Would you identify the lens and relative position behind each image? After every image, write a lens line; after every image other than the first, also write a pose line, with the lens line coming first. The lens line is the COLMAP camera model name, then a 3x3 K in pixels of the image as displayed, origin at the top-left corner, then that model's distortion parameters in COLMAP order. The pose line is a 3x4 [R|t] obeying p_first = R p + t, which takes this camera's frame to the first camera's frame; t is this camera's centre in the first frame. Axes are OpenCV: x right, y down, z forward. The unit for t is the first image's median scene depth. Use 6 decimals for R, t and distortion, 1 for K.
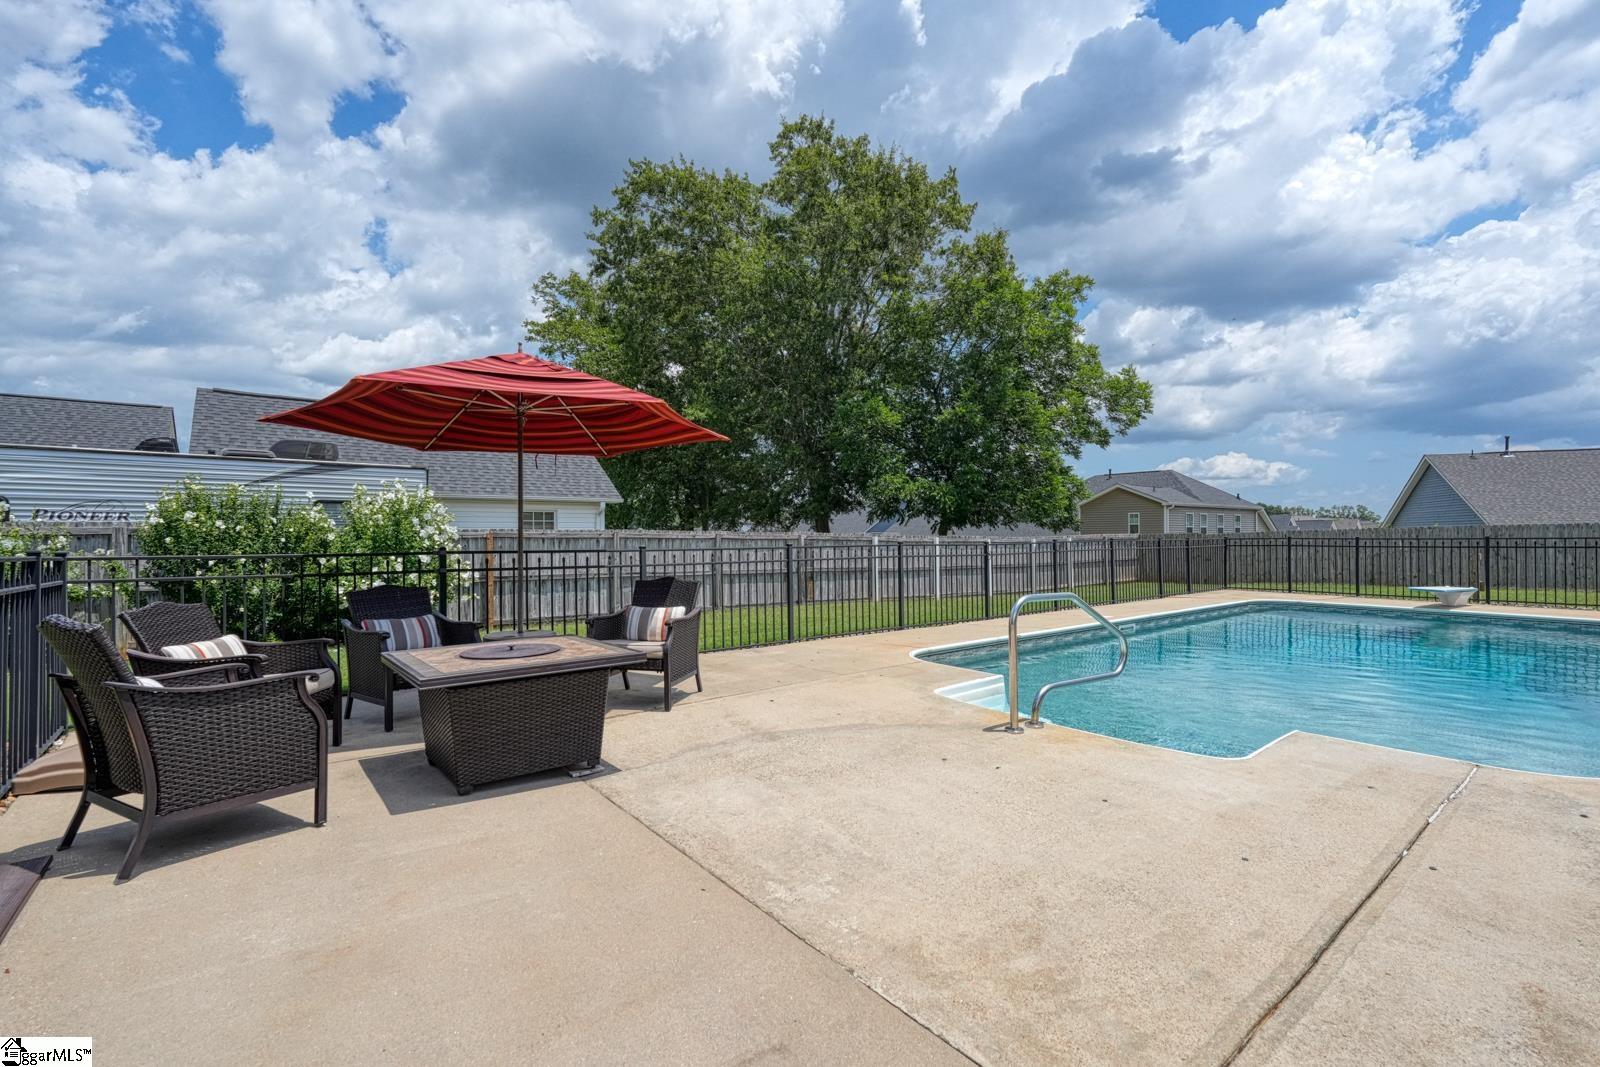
lens RADIAL K [[703.0, 0, 807.4], [0, 703.0, 539.8], [0, 0, 1]] dist [0.000592, -0.000077]
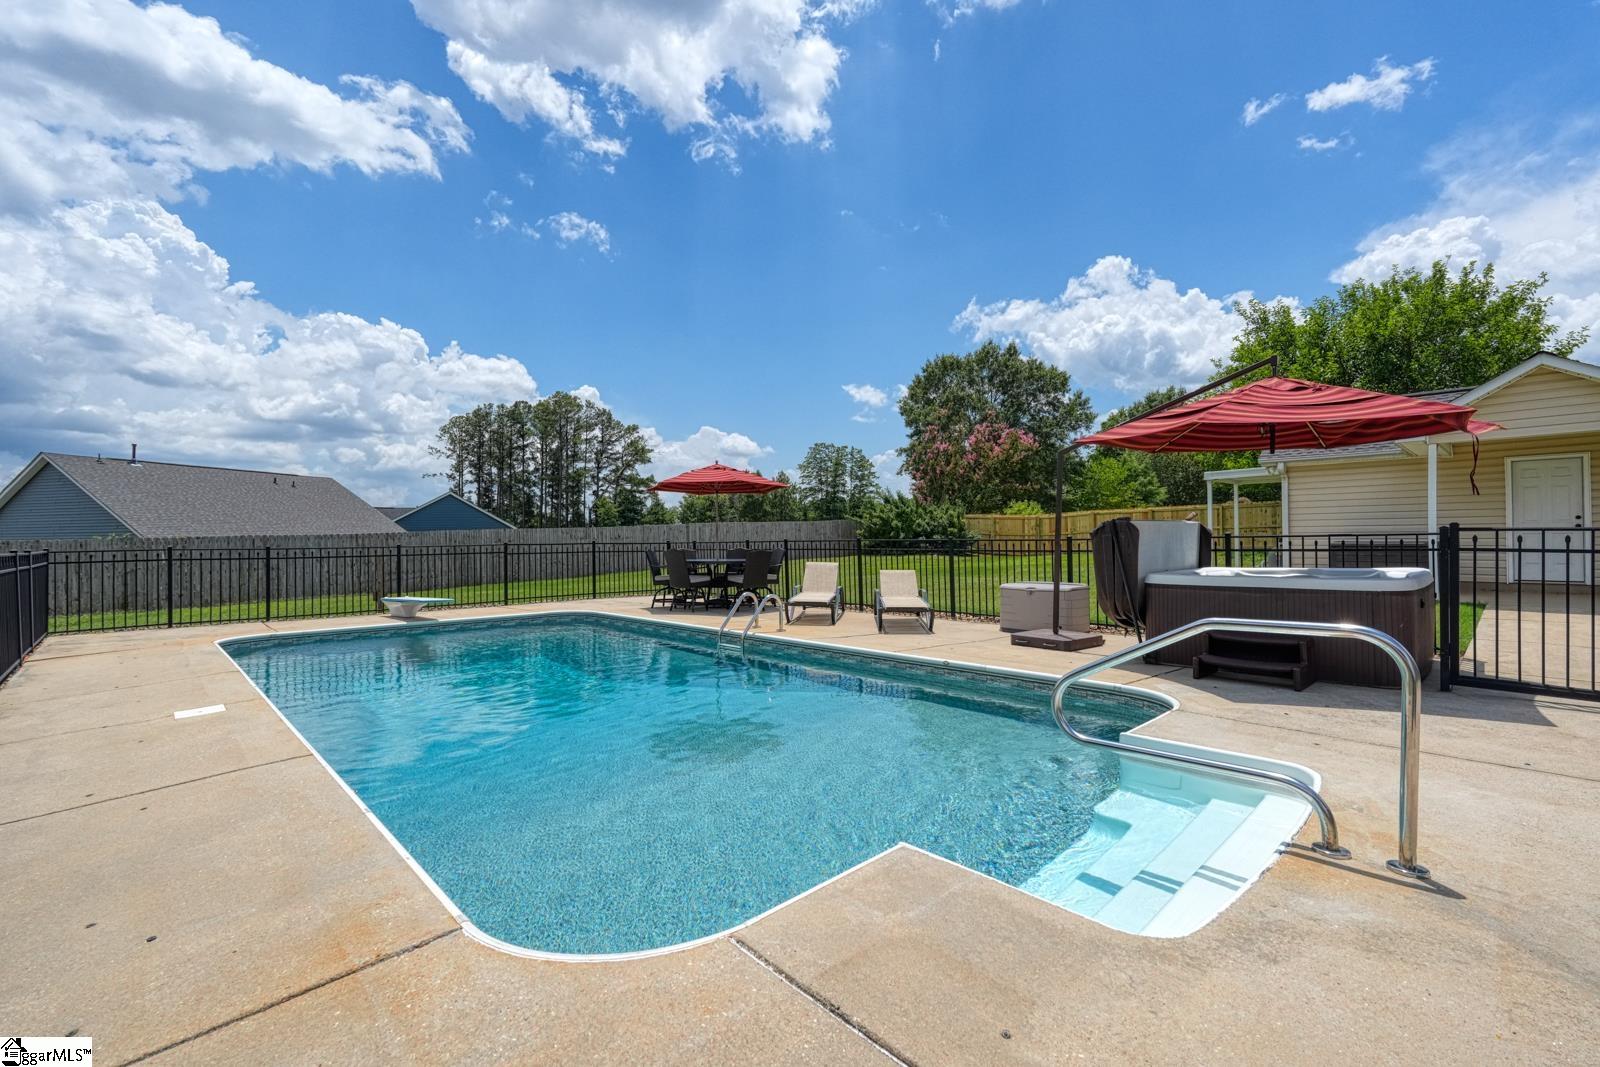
lens RADIAL K [[703.0, 0, 807.4], [0, 703.0, 539.8], [0, 0, 1]] dist [0.000592, -0.000077]
pose [[-0.088182, 0.008949, 0.996064, -0.046090], [0.013546, 0.999878, -0.007784, 0.002664], [-0.996012, 0.012807, -0.088293, 0.327626]]
